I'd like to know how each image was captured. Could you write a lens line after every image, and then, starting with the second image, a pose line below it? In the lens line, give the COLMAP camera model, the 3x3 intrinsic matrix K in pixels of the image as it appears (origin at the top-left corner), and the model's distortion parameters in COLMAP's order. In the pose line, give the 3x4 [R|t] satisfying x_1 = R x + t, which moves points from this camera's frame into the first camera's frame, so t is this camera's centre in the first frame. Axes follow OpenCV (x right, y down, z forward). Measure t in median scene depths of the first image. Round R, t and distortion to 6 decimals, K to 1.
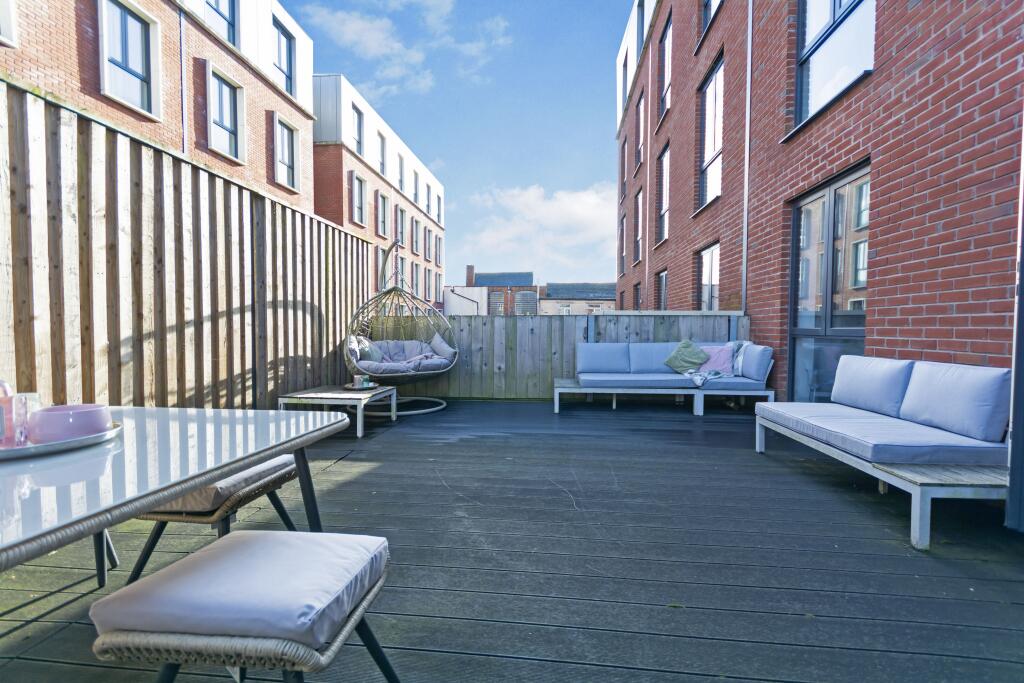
lens RADIAL K [[458.9, 0, 514.1], [0, 458.9, 343.6], [0, 0, 1]] dist [-0.001363, -0.000290]
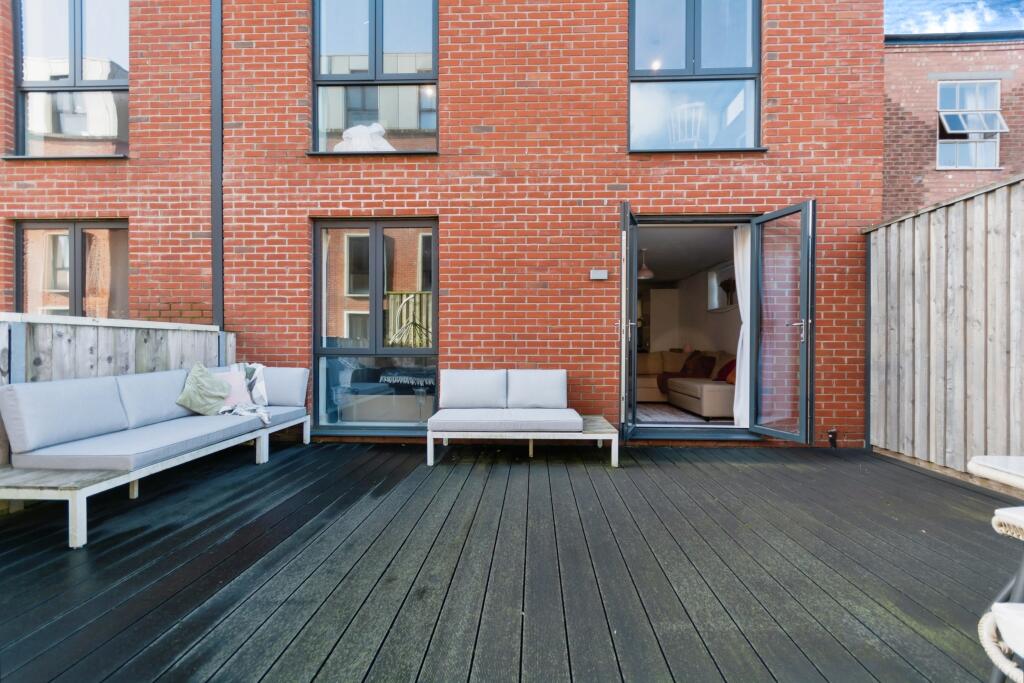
lens RADIAL K [[458.9, 0, 515.4], [0, 458.9, 343.9], [0, 0, 1]] dist [-0.001363, -0.000290]
pose [[-0.077845, -0.001357, 0.996965, -0.532486], [0.031527, 0.999496, 0.003822, -0.042797], [-0.996467, 0.031729, -0.077763, 0.864152]]
